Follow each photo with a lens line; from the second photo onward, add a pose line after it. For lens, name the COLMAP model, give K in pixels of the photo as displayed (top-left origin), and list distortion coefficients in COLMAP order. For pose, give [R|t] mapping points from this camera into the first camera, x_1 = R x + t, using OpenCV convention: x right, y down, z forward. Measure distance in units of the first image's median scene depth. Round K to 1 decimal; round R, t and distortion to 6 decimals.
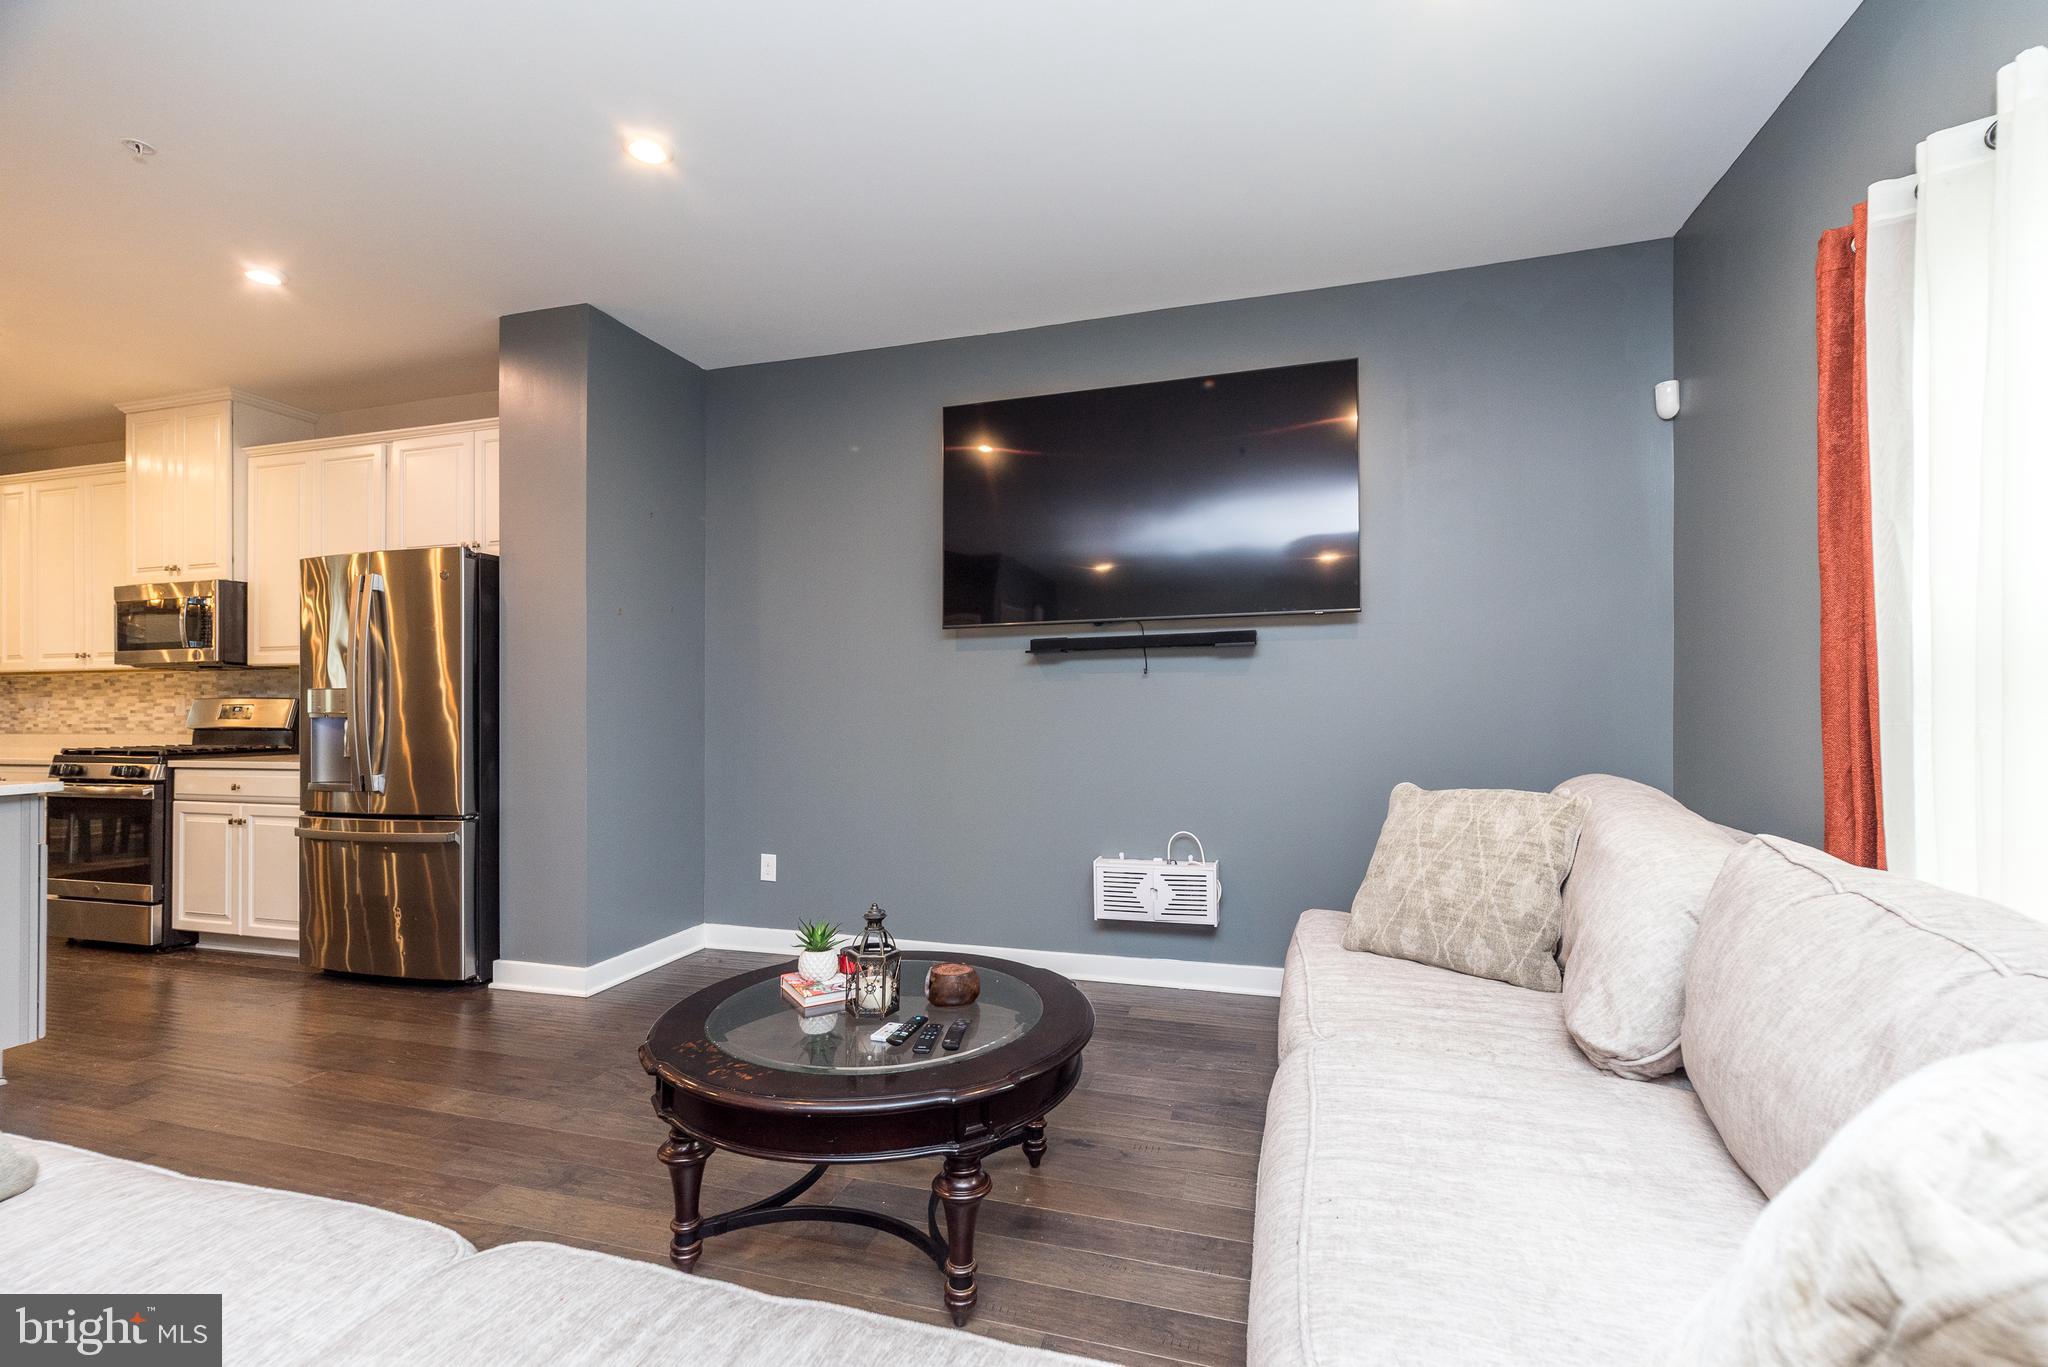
lens RADIAL K [[885.3, 0, 1027.4], [0, 885.3, 706.6], [0, 0, 1]] dist [0.001751, 0.000377]
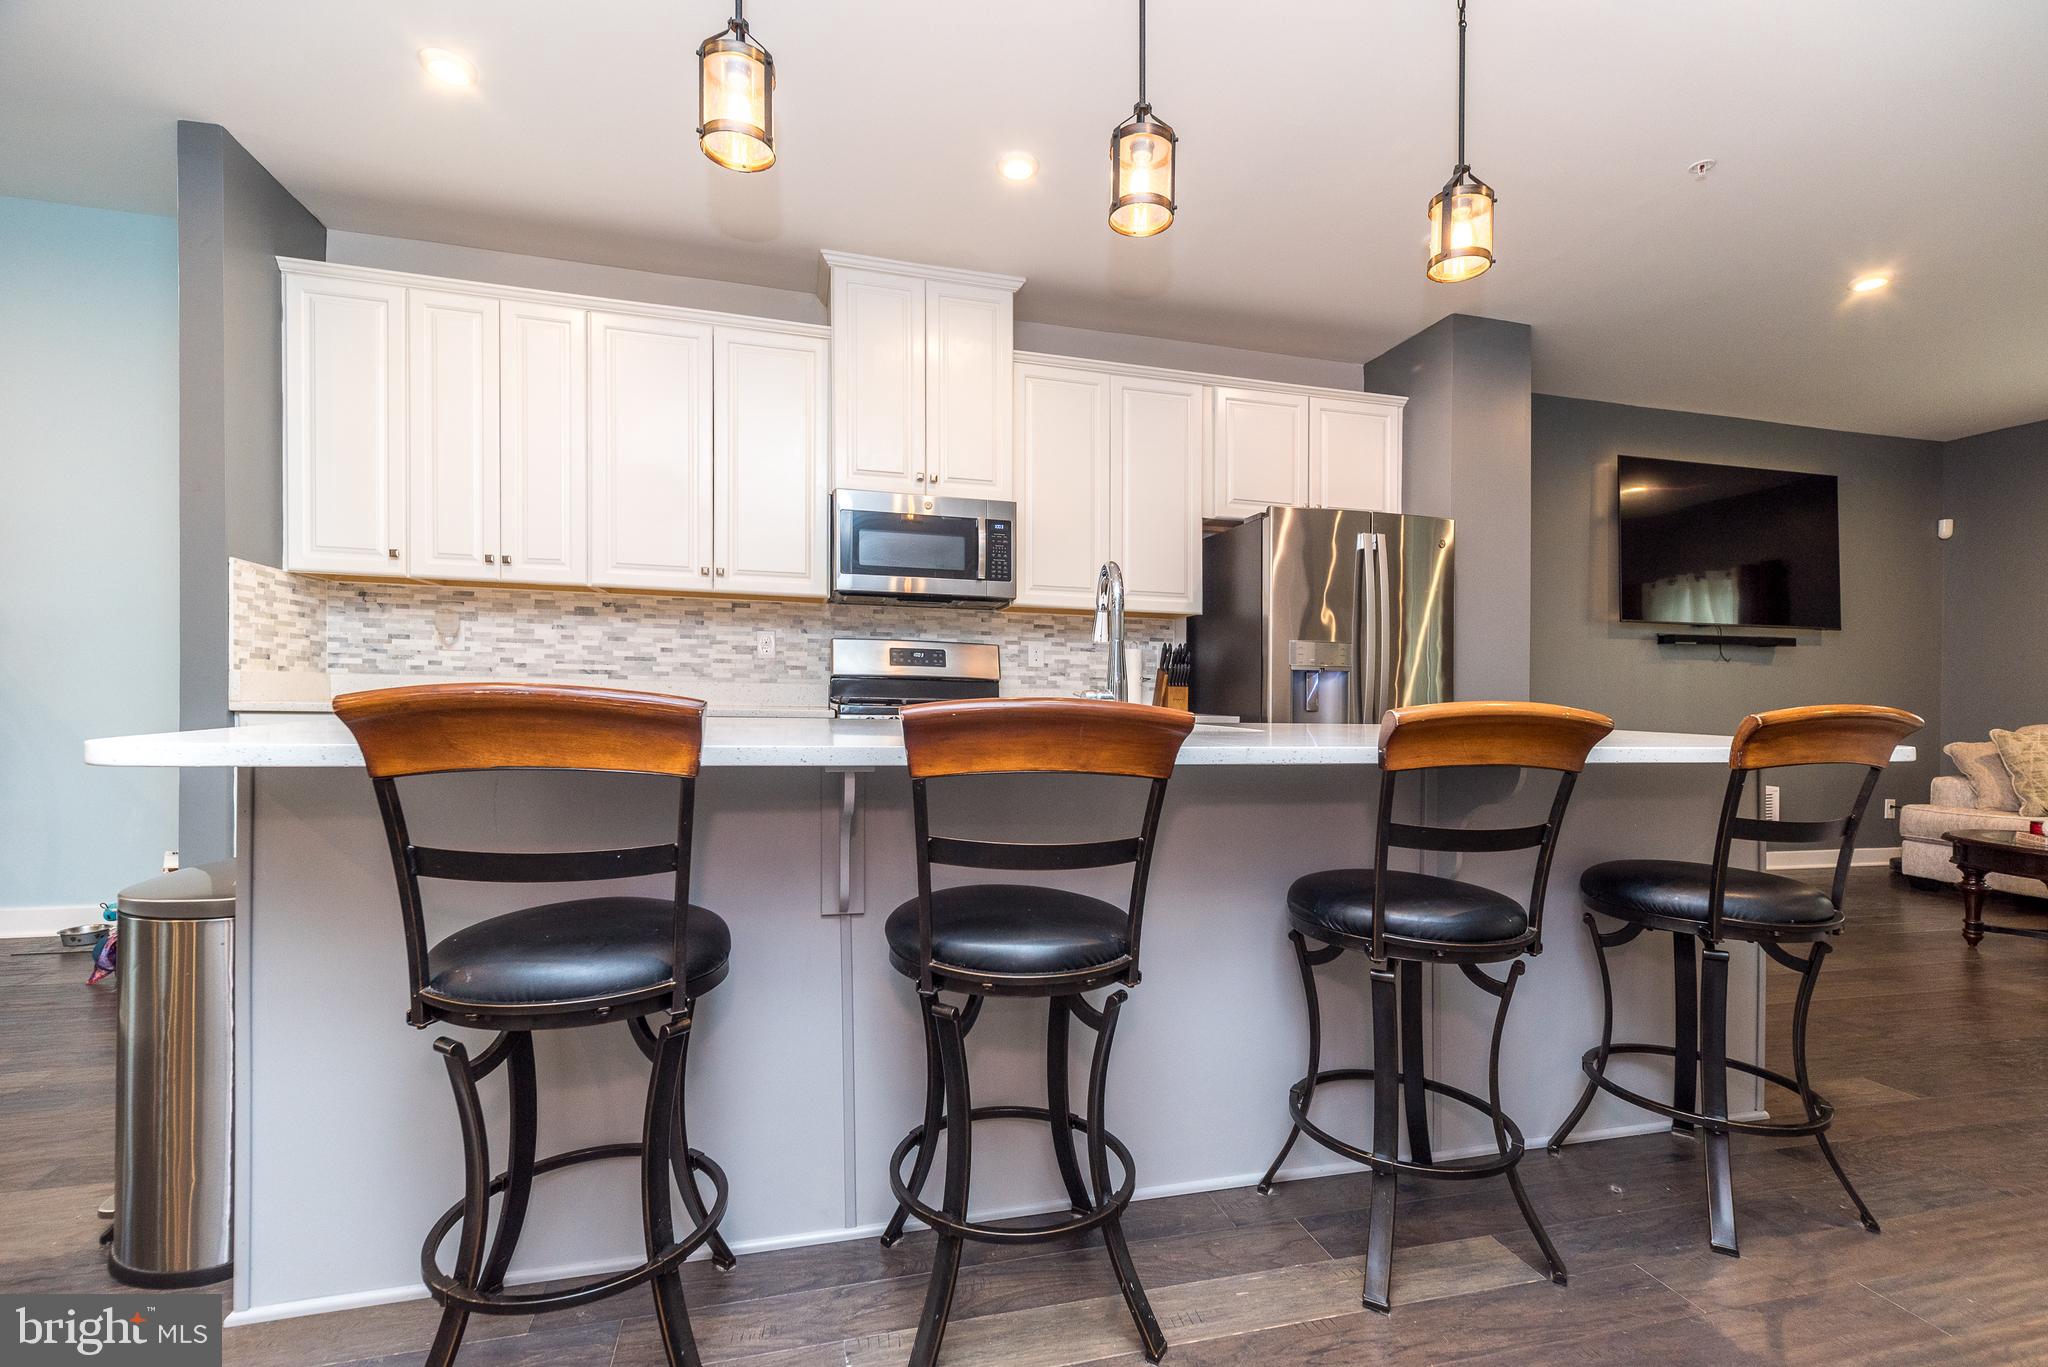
lens RADIAL K [[863.8, 0, 1016.5], [0, 863.8, 692.1], [0, 0, 1]] dist [-0.001835, -0.000338]
pose [[0.863295, 0.023481, 0.504153, -1.405015], [-0.028761, 0.999583, 0.002693, 0.038210], [-0.503880, -0.016825, 0.863610, 0.301980]]
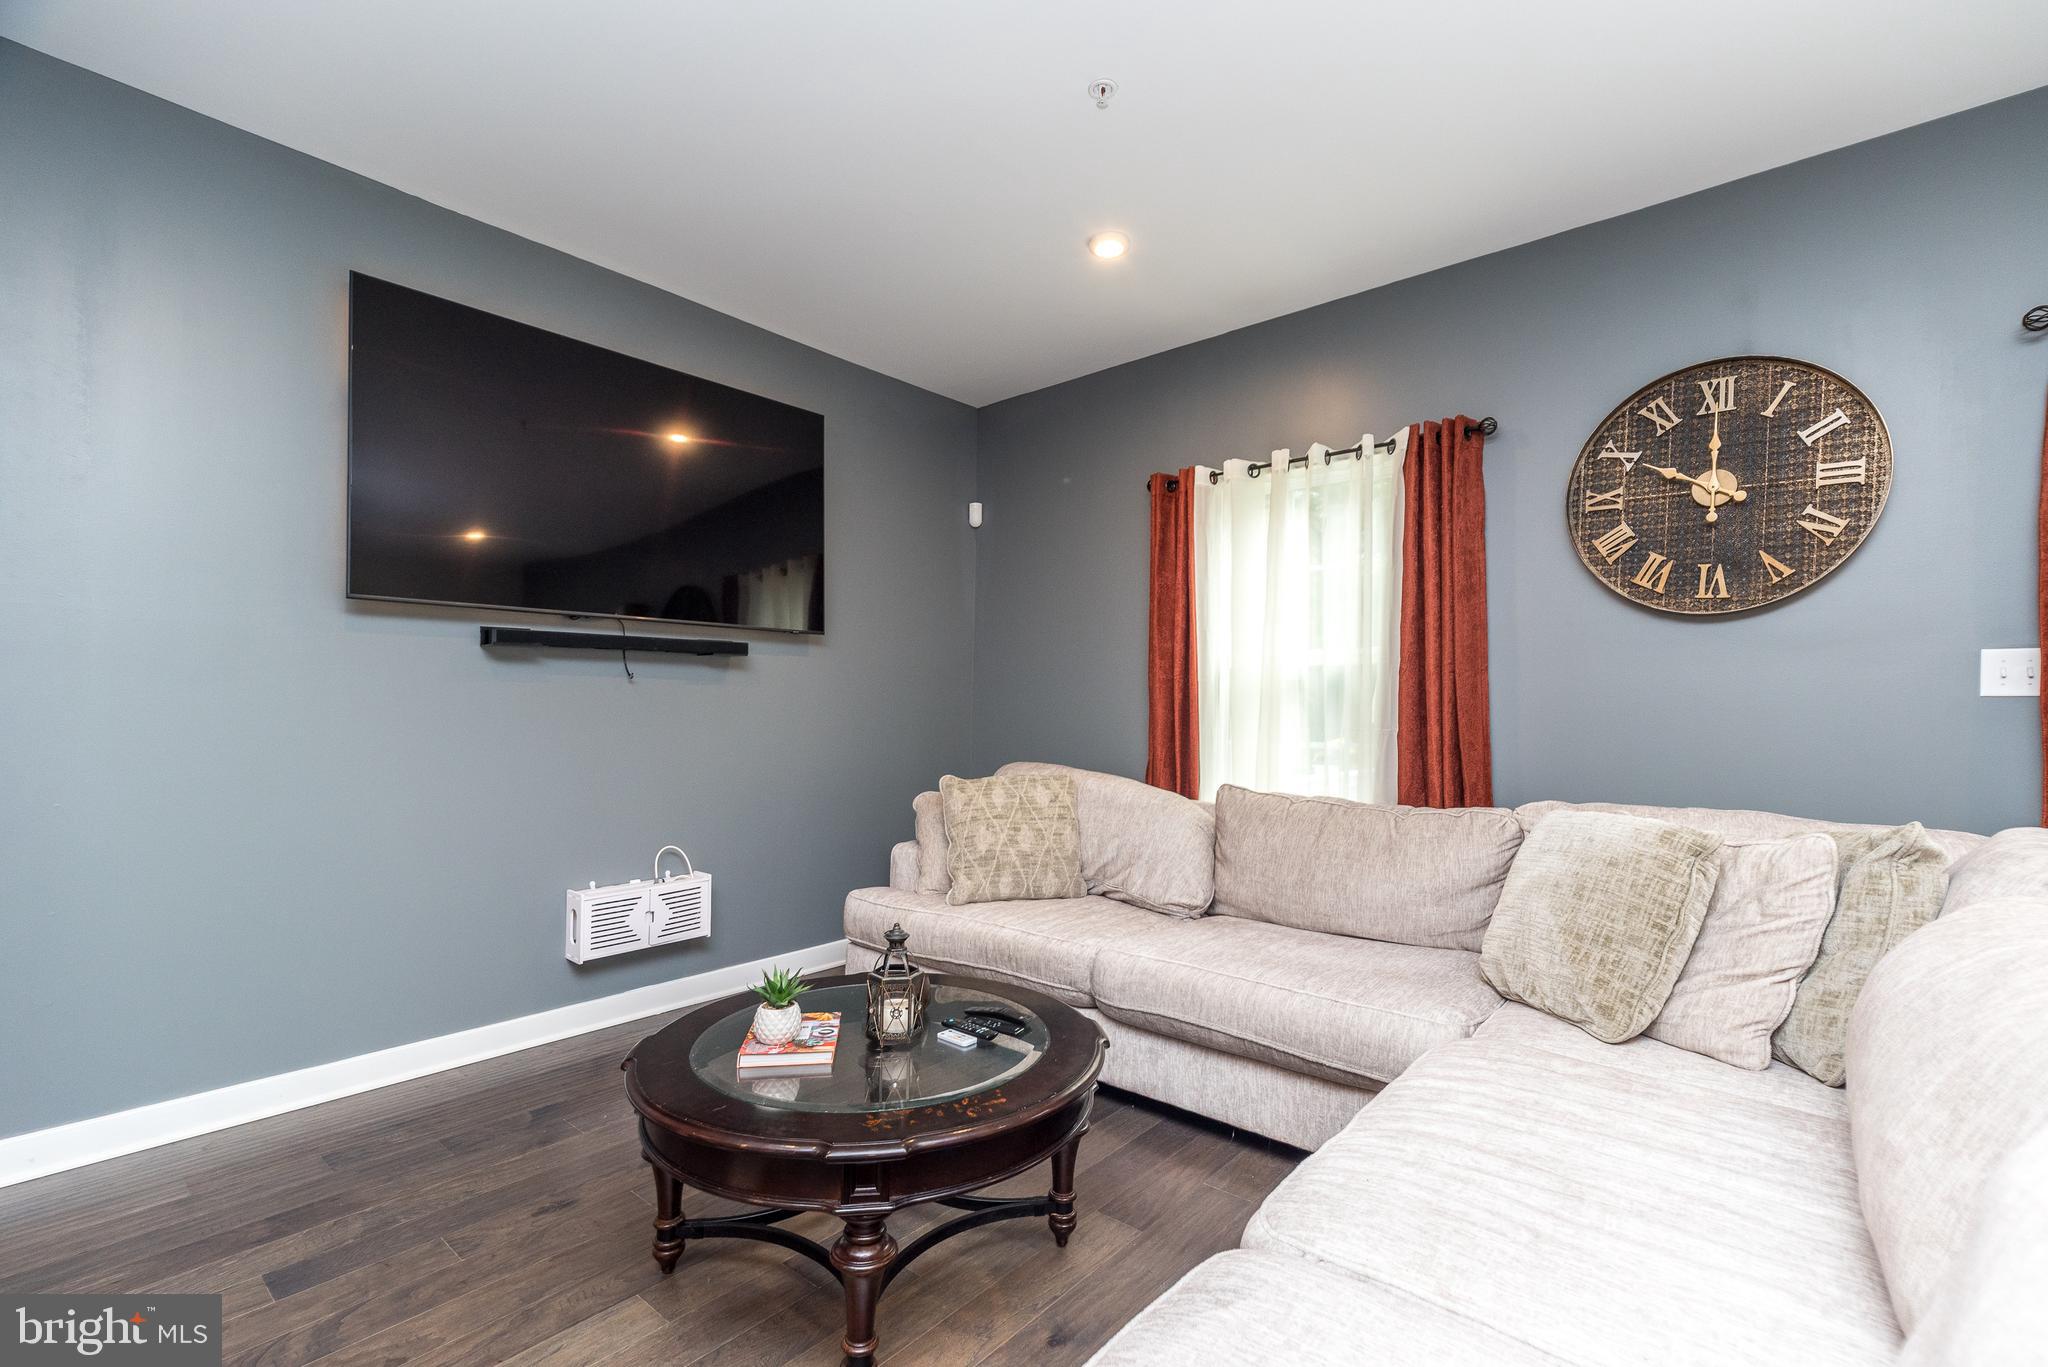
lens RADIAL K [[895.8, 0, 1014.2], [0, 895.8, 714.2], [0, 0, 1]] dist [-0.000226, -0.000137]
pose [[0.401855, 0.006986, 0.915677, -0.482453], [-0.008355, 0.999957, -0.003962, -0.000419], [-0.915665, -0.006058, 0.401896, 0.238252]]
